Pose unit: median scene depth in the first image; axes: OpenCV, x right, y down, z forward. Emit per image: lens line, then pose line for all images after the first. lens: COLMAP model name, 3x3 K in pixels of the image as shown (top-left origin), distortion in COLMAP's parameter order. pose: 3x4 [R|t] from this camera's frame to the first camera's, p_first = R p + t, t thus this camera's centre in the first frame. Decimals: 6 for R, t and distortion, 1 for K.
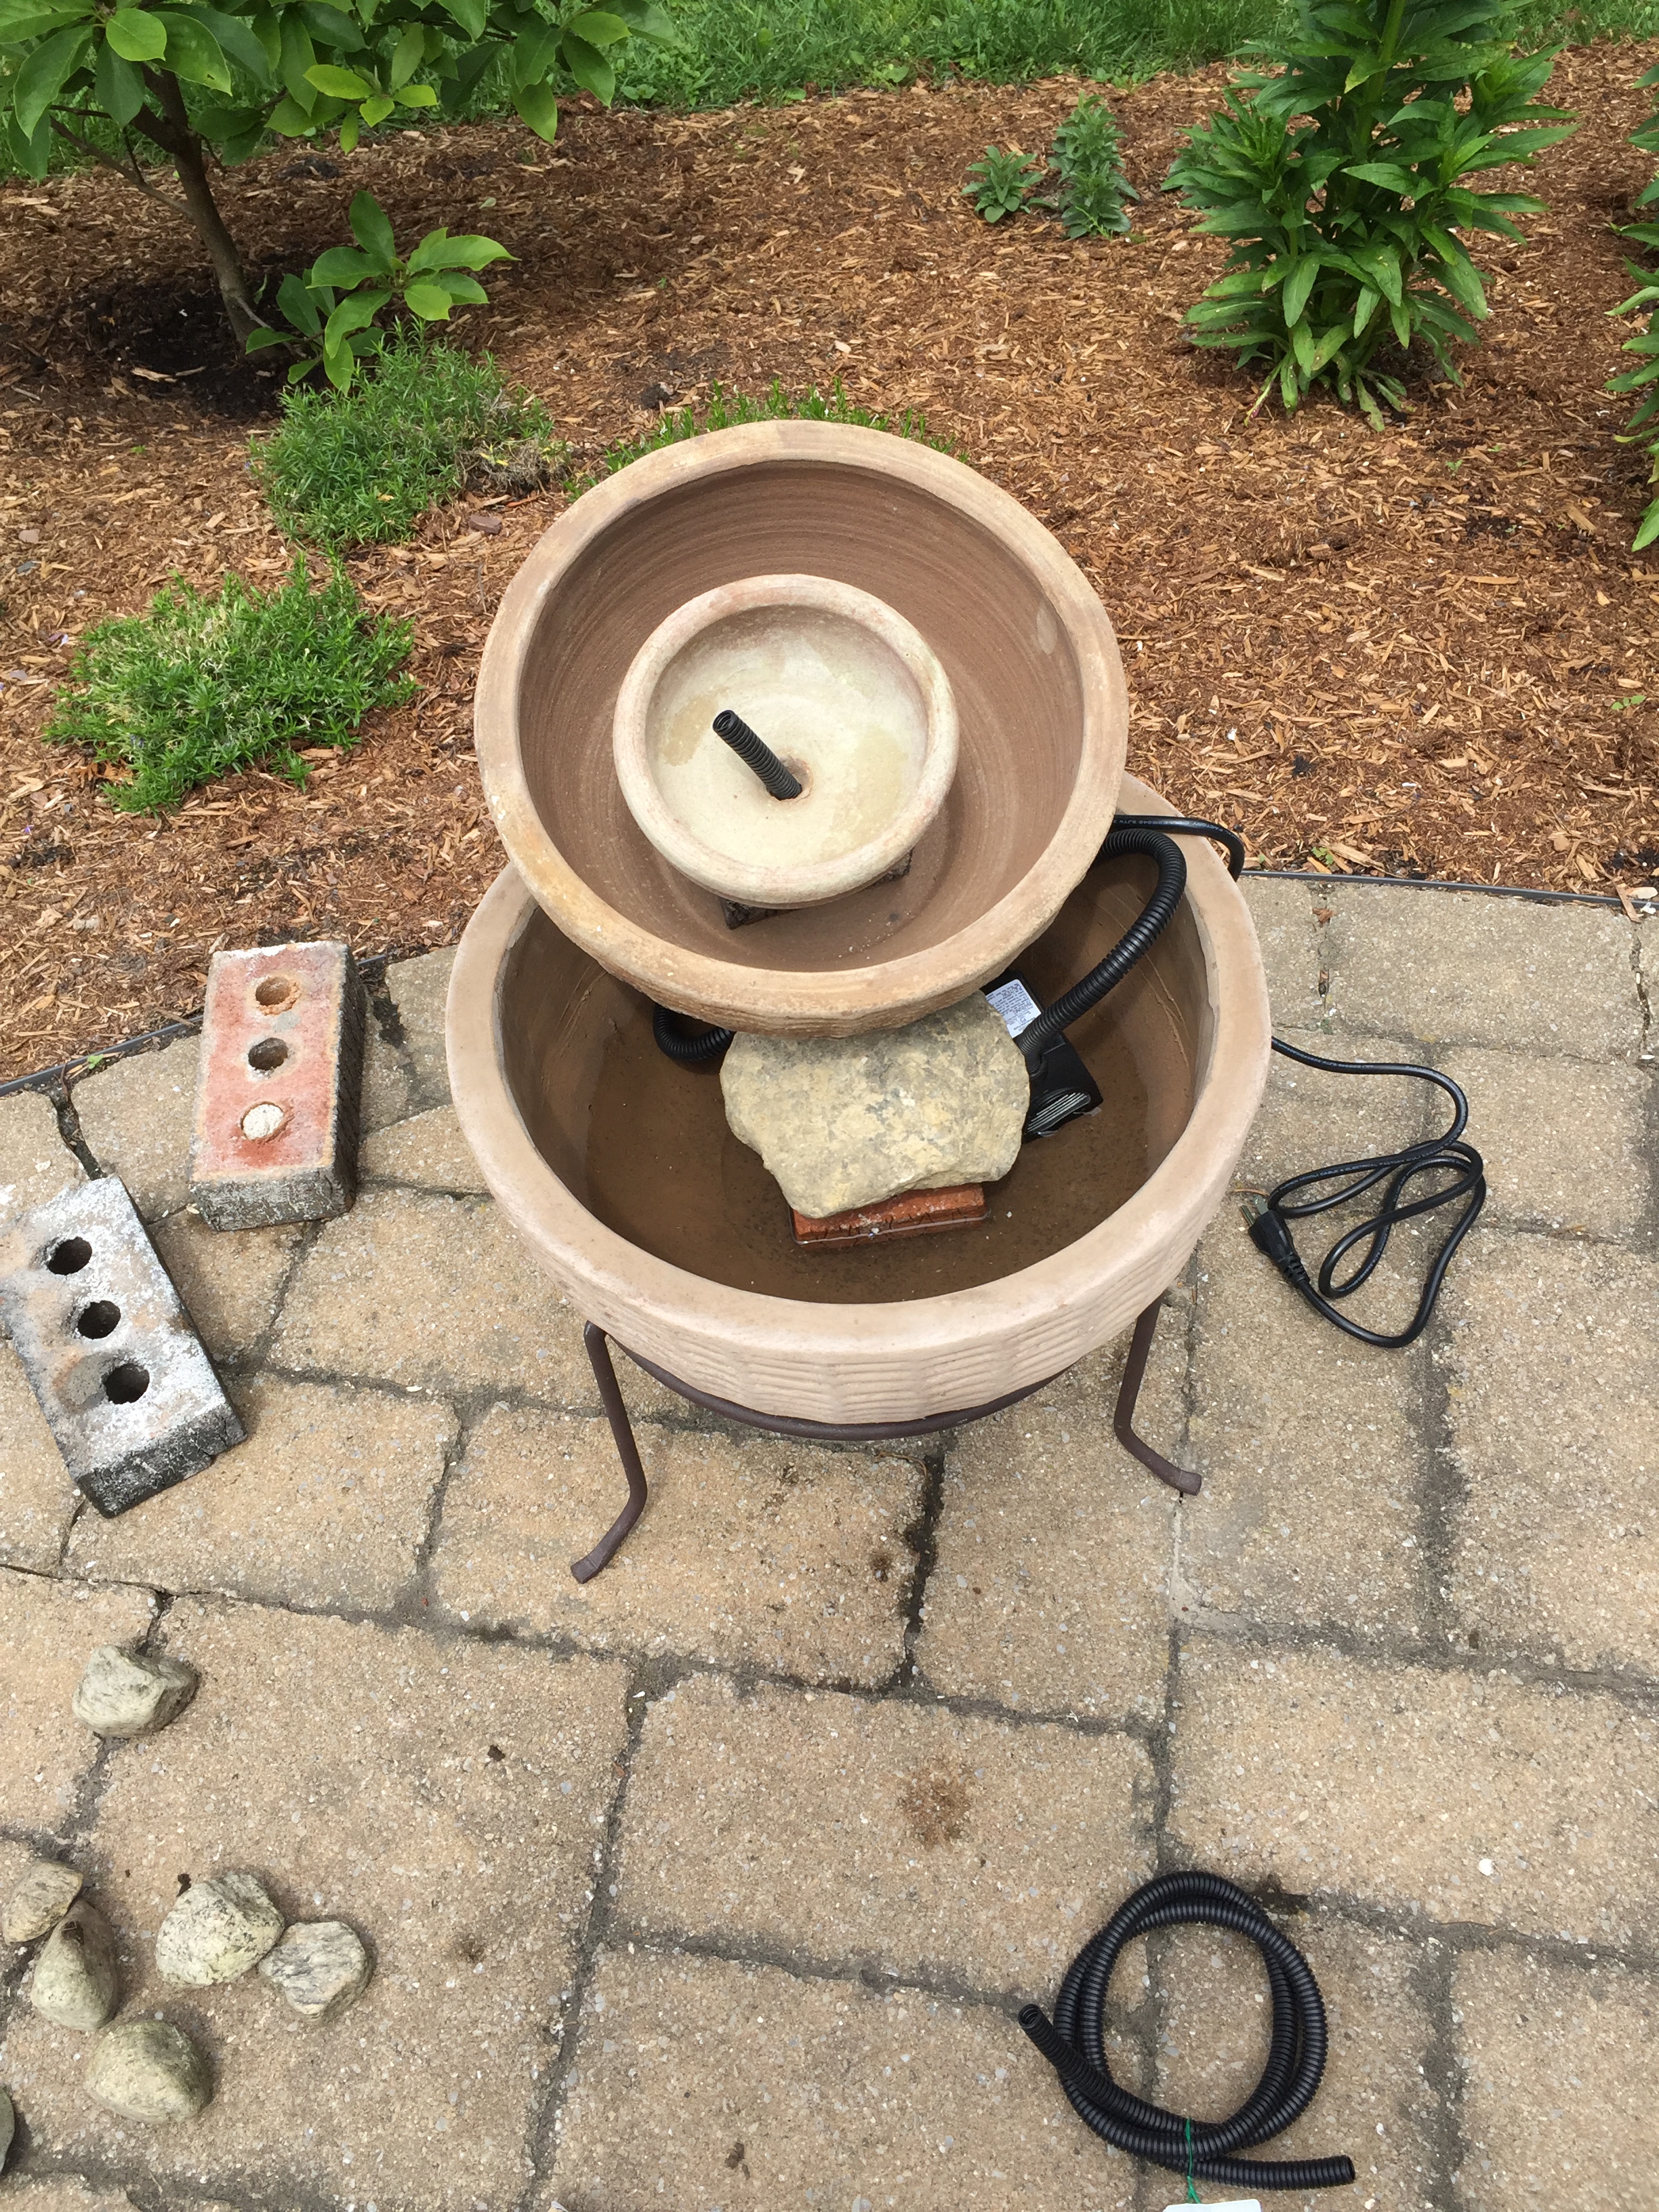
lens RADIAL K [[1871.1, 0, 829.5], [0, 1871.1, 1106.0], [0, 0, 1]] dist [0.096920, -0.131543]
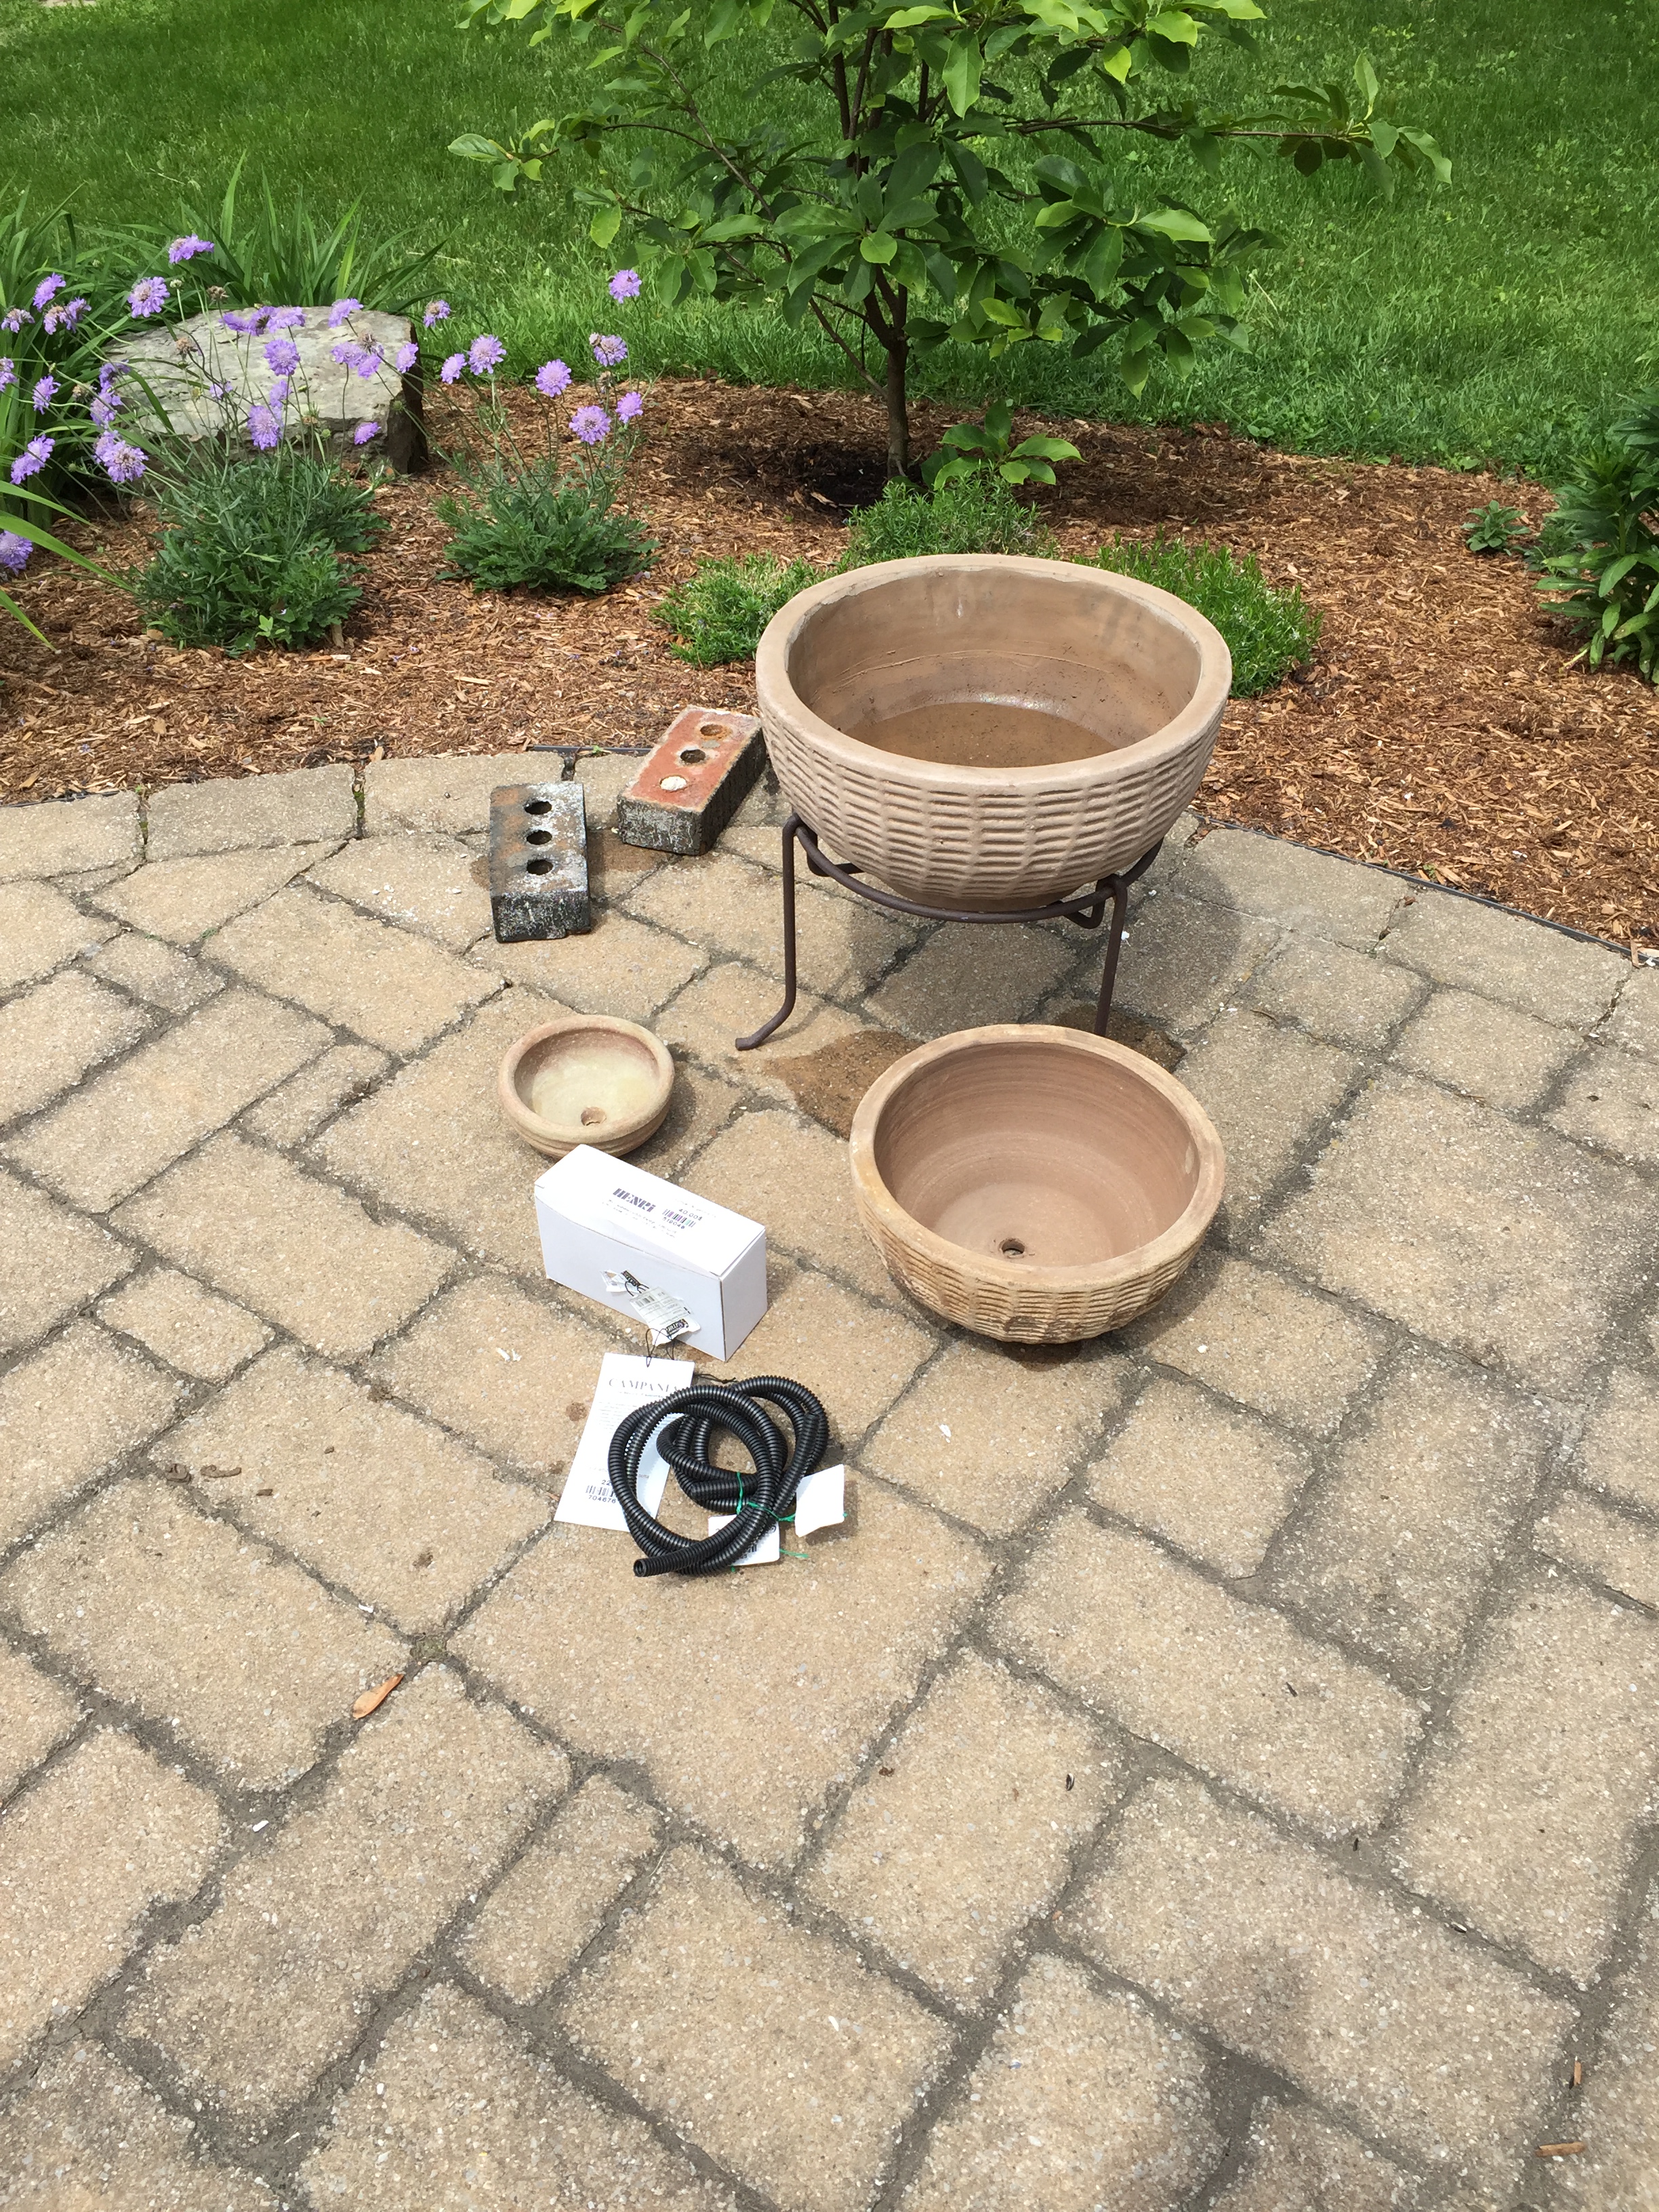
lens RADIAL K [[1871.1, 0, 829.5], [0, 1871.1, 1106.0], [0, 0, 1]] dist [0.096920, -0.131543]
pose [[0.906051, 0.317987, -0.279205, 0.307976], [-0.367081, 0.918861, -0.144726, 0.389768], [0.210530, 0.233620, 0.949262, -0.364751]]
